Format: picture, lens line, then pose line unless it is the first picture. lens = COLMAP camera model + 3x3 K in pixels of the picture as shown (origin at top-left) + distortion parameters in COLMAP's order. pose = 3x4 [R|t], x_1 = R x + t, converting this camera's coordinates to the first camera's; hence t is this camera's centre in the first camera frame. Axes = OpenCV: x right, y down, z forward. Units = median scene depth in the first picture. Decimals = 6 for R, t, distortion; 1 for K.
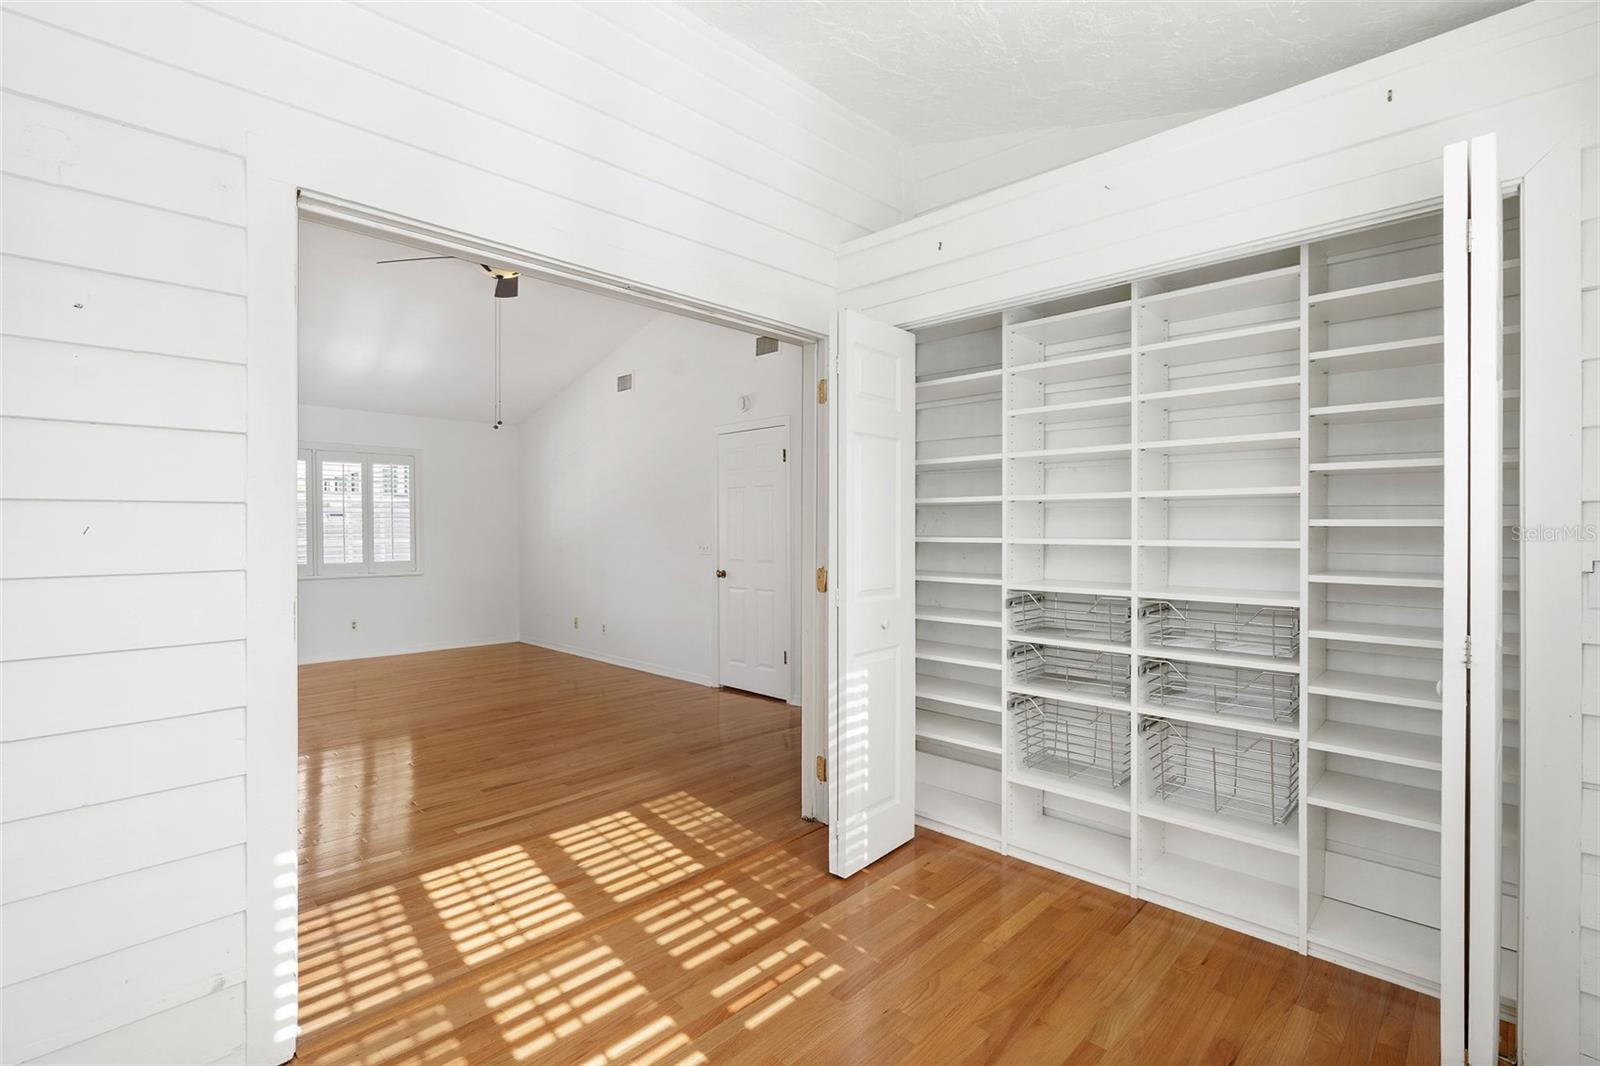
lens RADIAL K [[721.8, 0, 801.5], [0, 721.8, 529.1], [0, 0, 1]] dist [-0.010850, 0.000119]
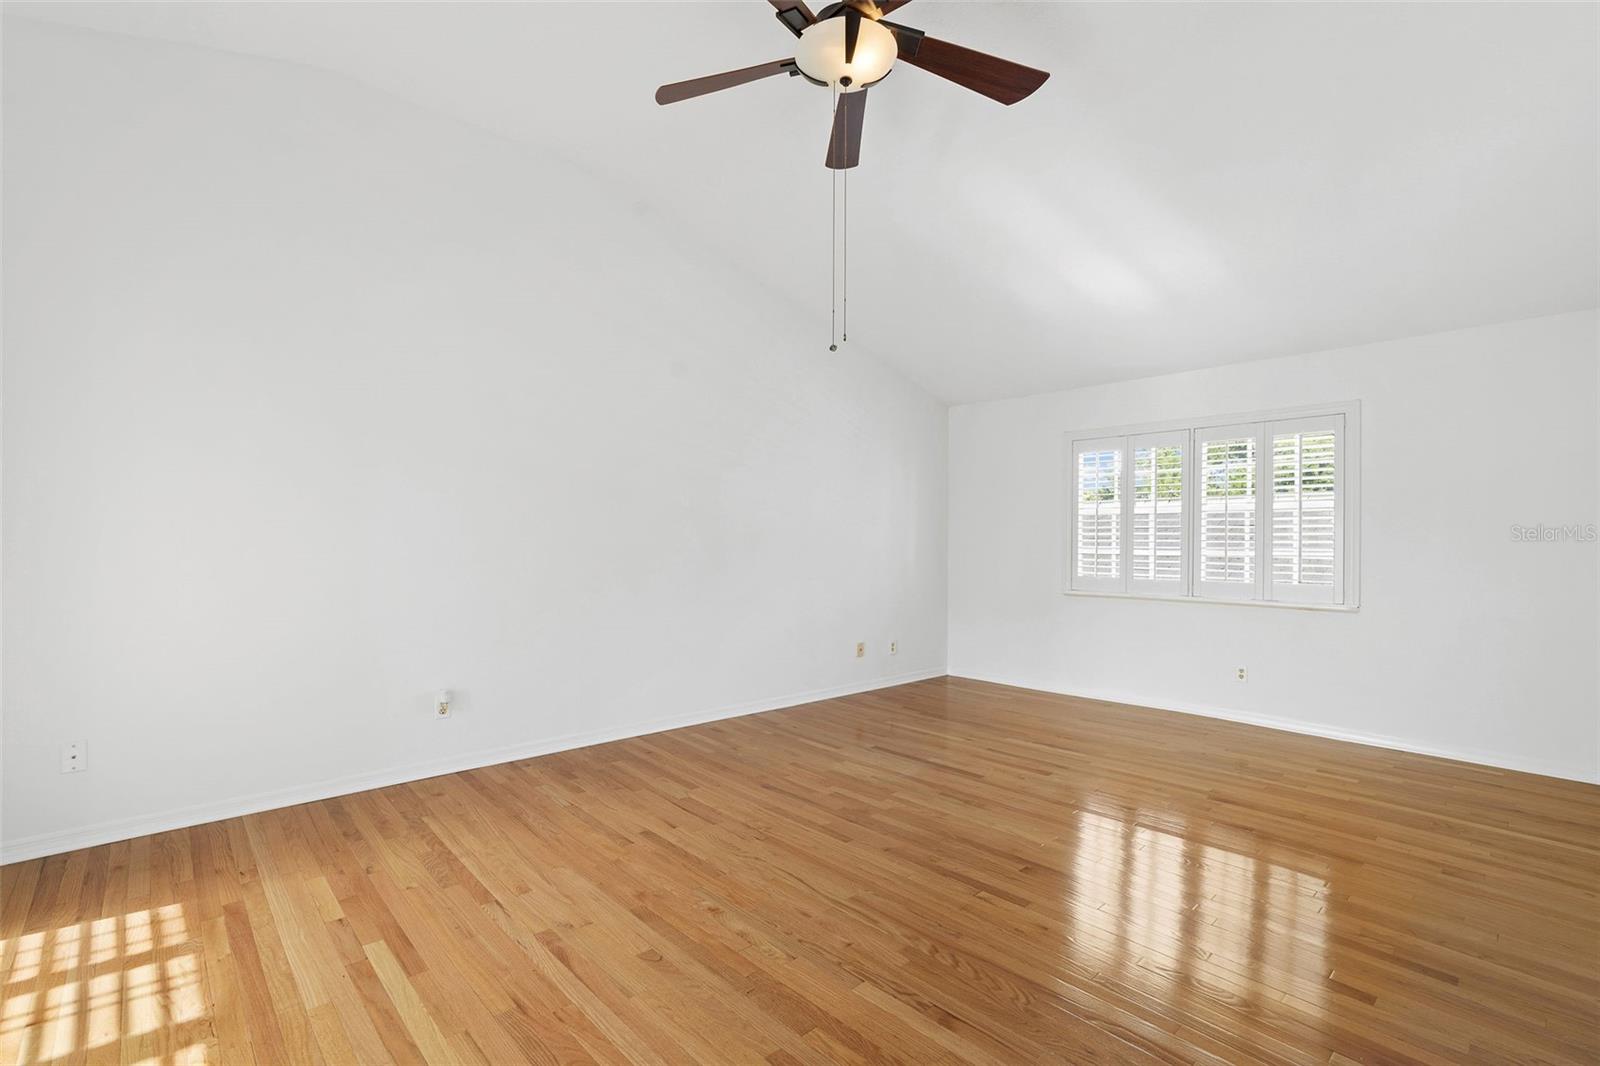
lens RADIAL K [[721.8, 0, 801.8], [0, 721.8, 535.7], [0, 0, 1]] dist [-0.010850, 0.000119]
pose [[-0.048153, 0.011068, -0.998779, 0.232902], [-0.008055, 0.999902, 0.011469, -0.011673], [0.998807, 0.008598, -0.048059, 1.639215]]
